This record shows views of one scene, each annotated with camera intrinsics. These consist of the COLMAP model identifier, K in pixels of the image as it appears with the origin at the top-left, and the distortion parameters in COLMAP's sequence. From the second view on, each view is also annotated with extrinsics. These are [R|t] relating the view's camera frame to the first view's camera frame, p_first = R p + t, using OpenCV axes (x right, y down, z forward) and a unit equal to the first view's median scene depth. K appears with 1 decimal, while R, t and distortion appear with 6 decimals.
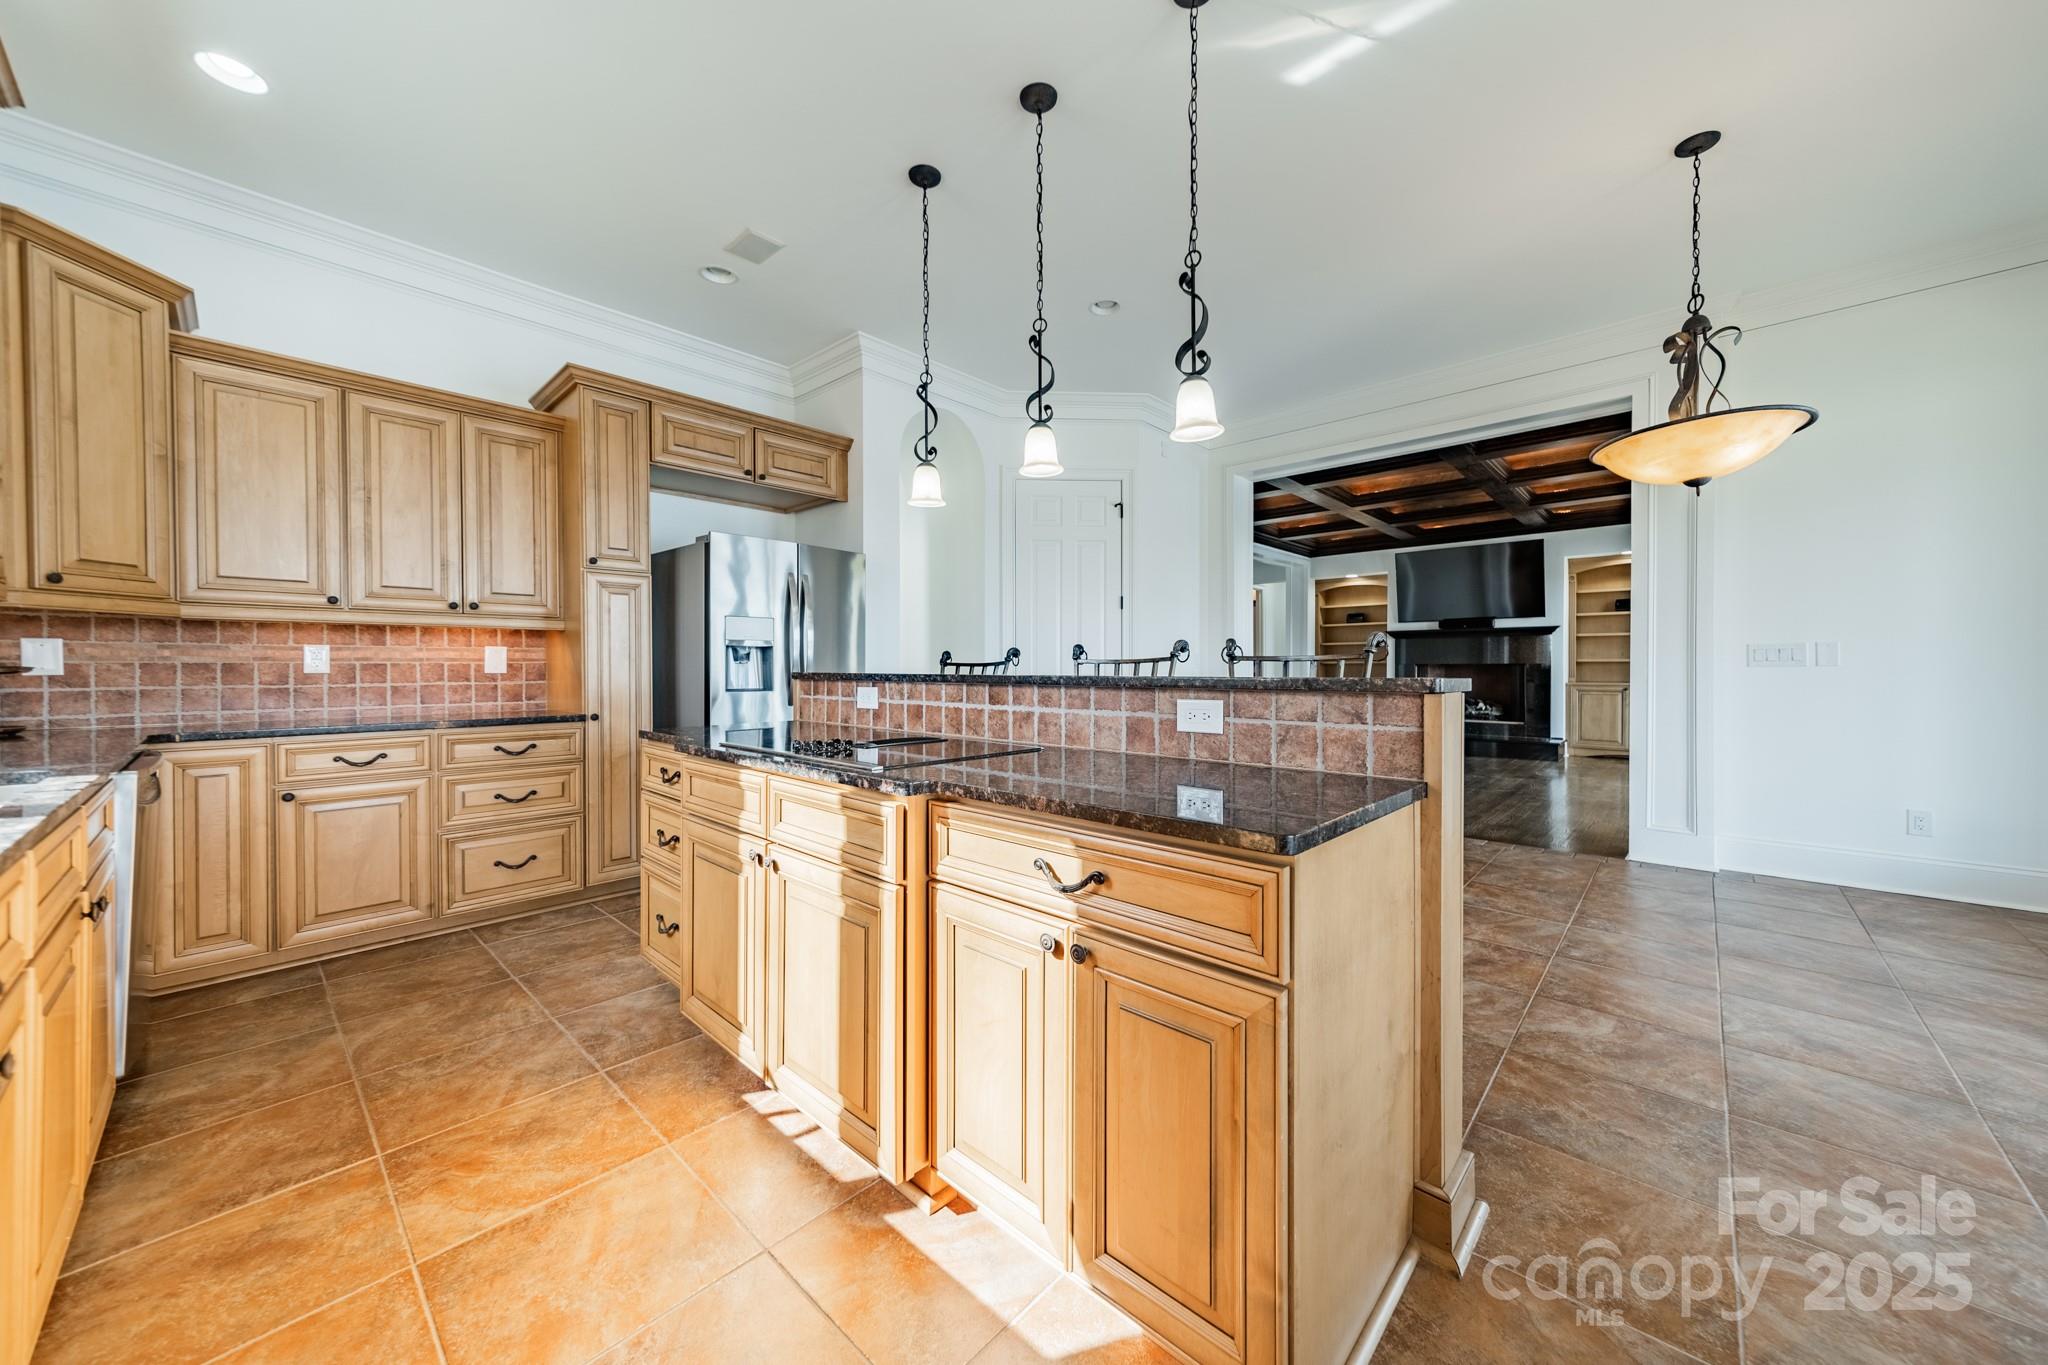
lens RADIAL K [[723.4, 0, 1039.5], [0, 723.4, 670.8], [0, 0, 1]] dist [0.010595, 0.000058]
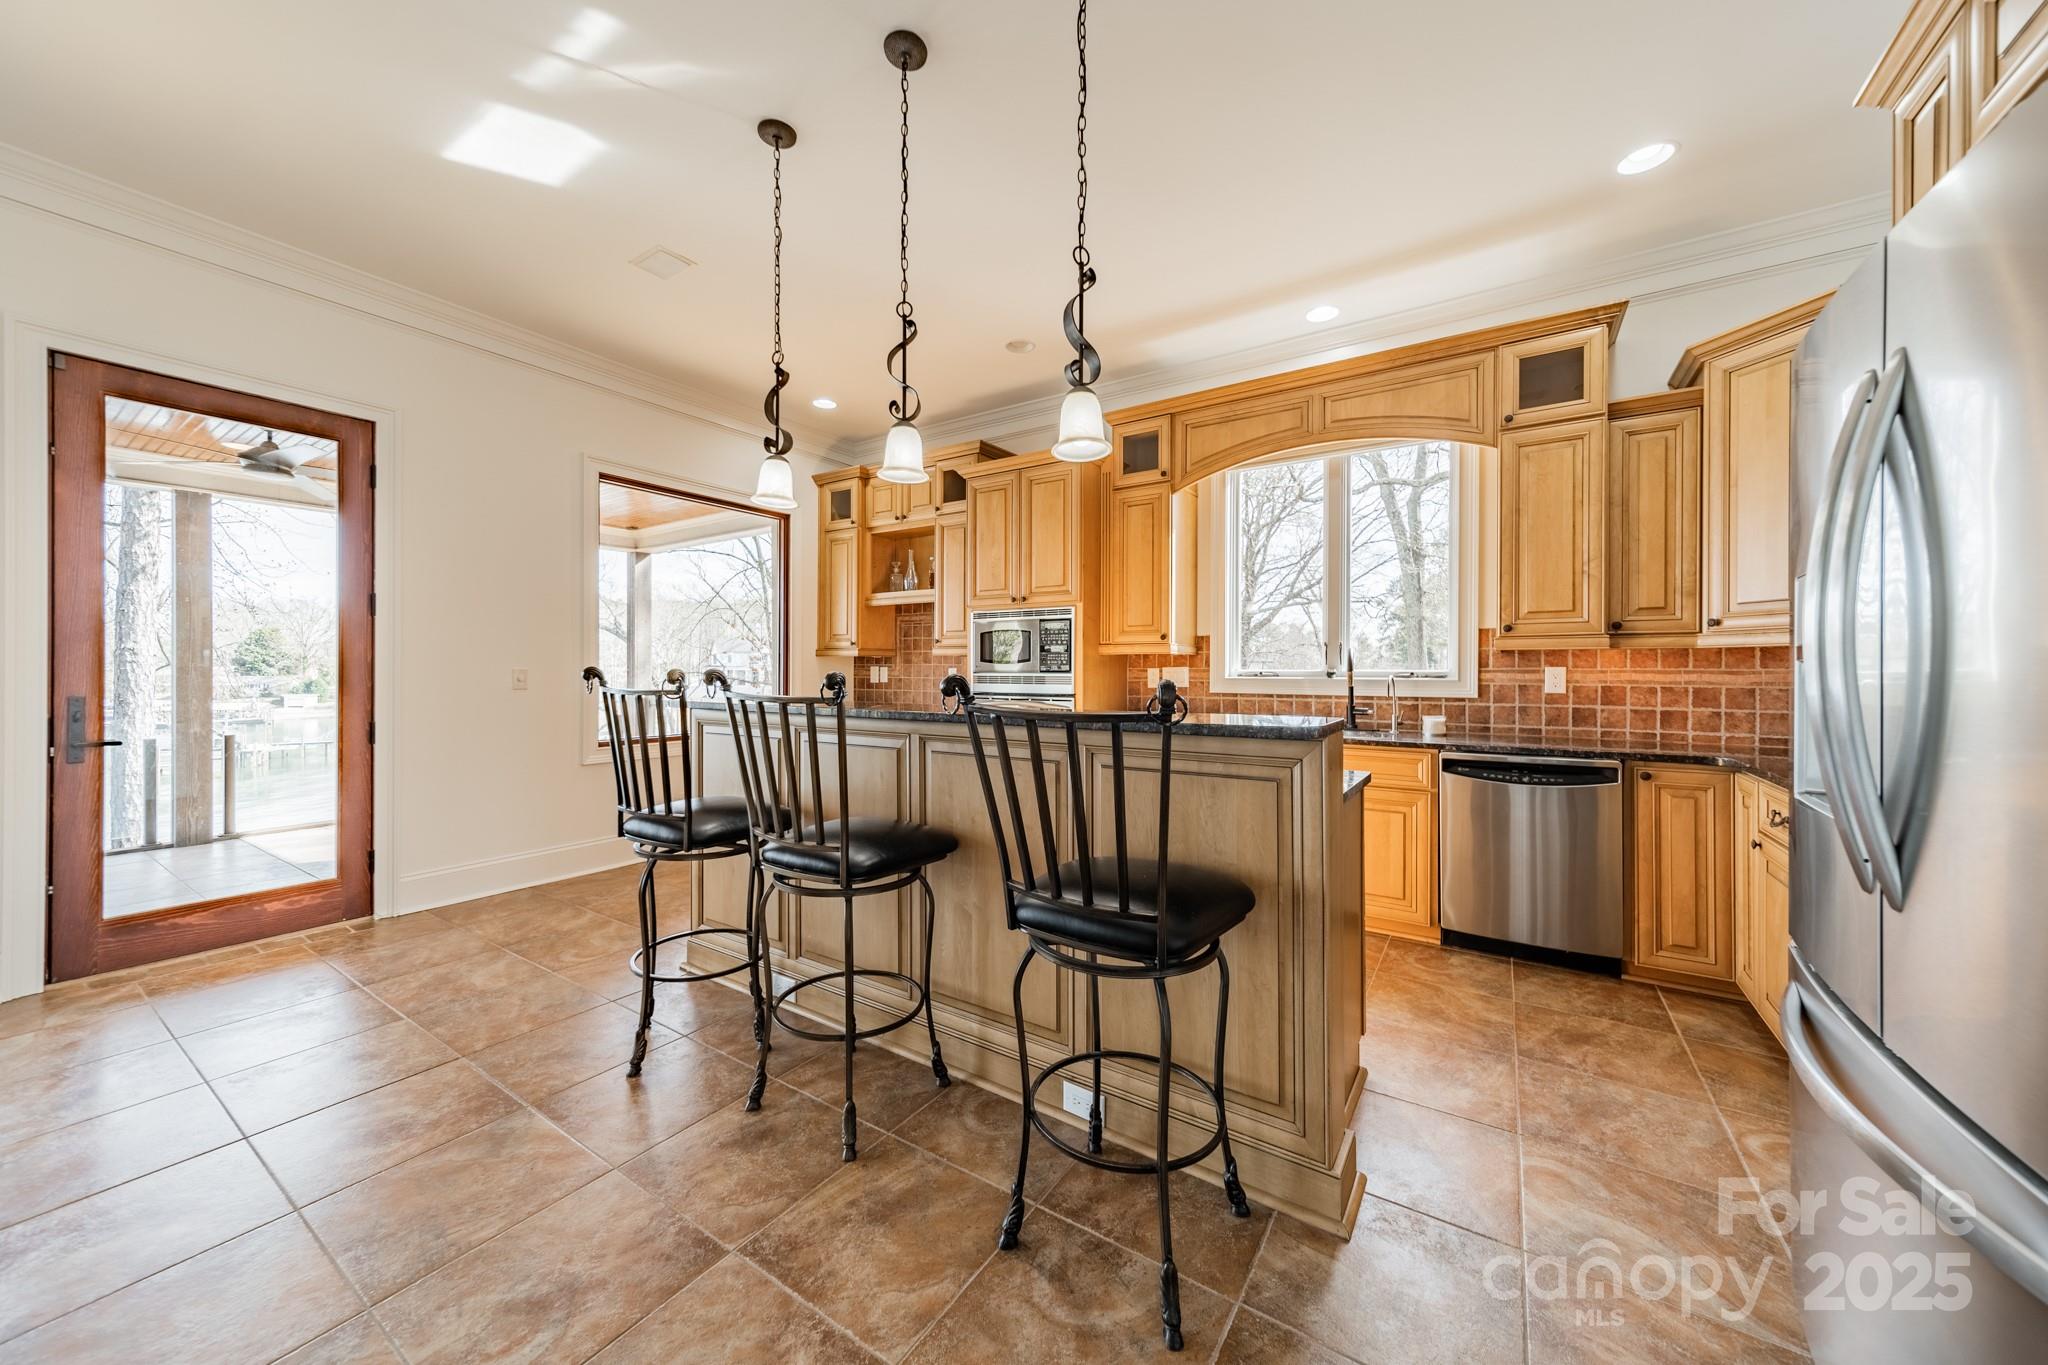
lens RADIAL K [[723.4, 0, 1031.2], [0, 723.4, 673.0], [0, 0, 1]] dist [0.010595, 0.000058]
pose [[-0.987058, -0.000921, -0.160362, -0.009019], [-0.003518, 0.999867, 0.015912, -0.063288], [0.160326, 0.016270, -0.986930, 2.232566]]
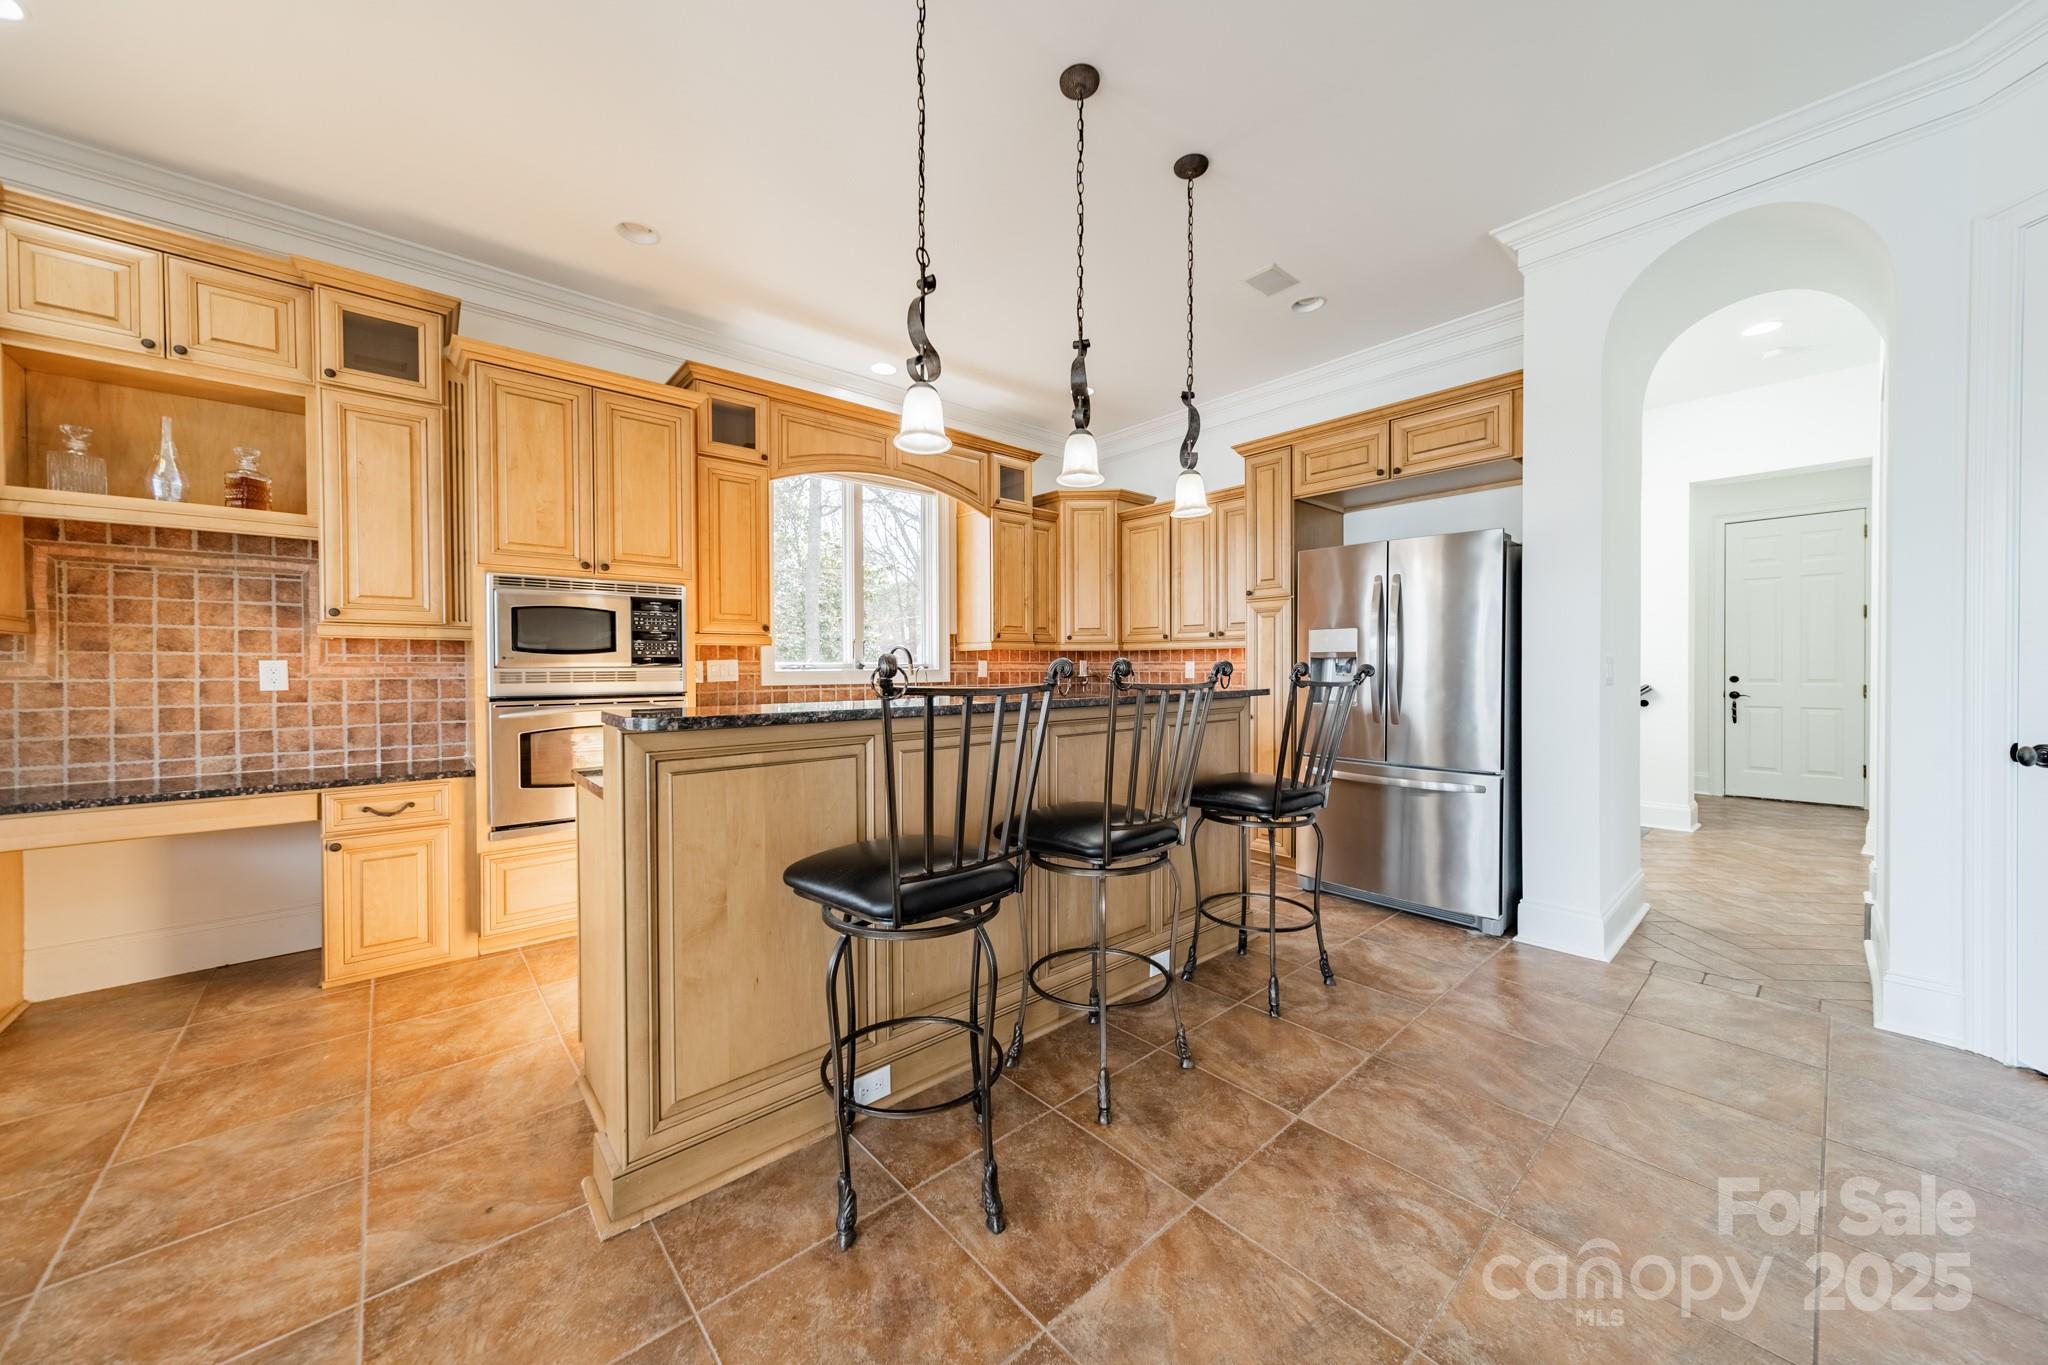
lens RADIAL K [[723.4, 0, 1018.7], [0, 723.4, 674.5], [0, 0, 1]] dist [0.010595, 0.000058]
pose [[-0.112361, 0.013494, -0.993576, 1.118240], [-0.007149, 0.999871, 0.014388, -0.042499], [0.993642, 0.008720, -0.112250, 1.218420]]
